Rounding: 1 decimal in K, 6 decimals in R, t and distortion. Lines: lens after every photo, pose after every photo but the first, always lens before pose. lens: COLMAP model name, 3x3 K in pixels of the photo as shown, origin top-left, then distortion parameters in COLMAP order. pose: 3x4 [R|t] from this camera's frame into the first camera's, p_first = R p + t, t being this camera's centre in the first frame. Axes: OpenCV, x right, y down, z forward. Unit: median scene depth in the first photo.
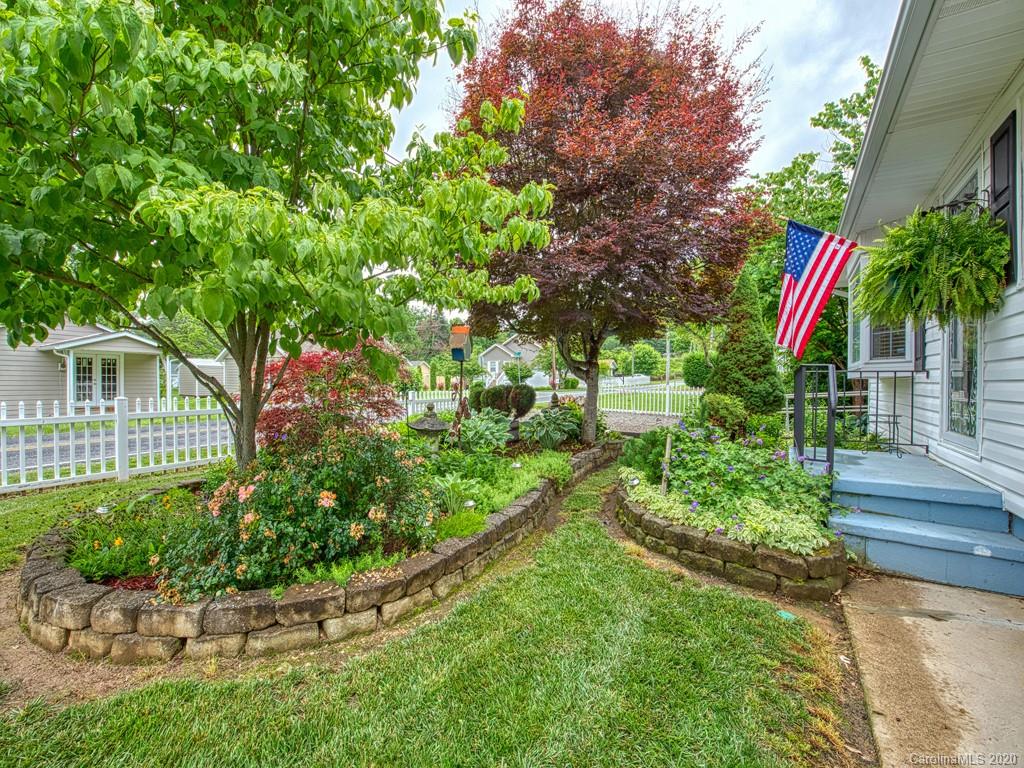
lens RADIAL K [[404.6, 0, 511.6], [0, 404.6, 380.8], [0, 0, 1]] dist [-0.003188, -0.008943]
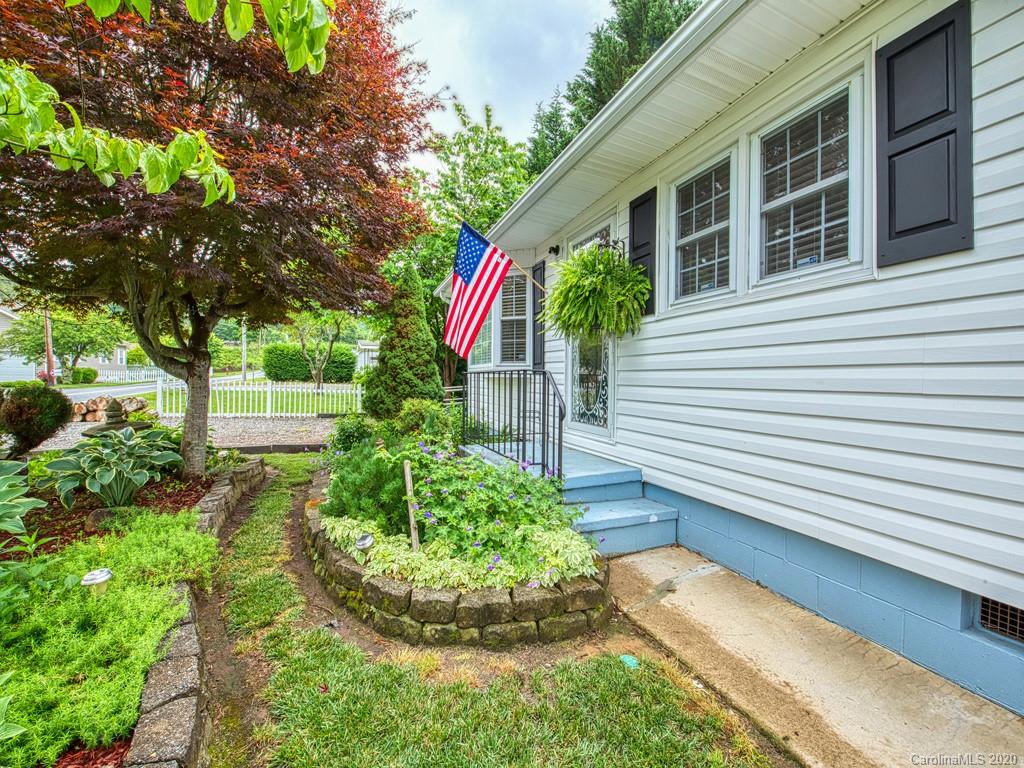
lens RADIAL K [[404.6, 0, 511.6], [0, 404.6, 380.8], [0, 0, 1]] dist [-0.003188, -0.008943]
pose [[0.555110, -0.007892, 0.831740, -0.108904], [-0.009432, 0.999831, 0.015782, -0.024728], [-0.831724, -0.016606, 0.554941, 0.422529]]
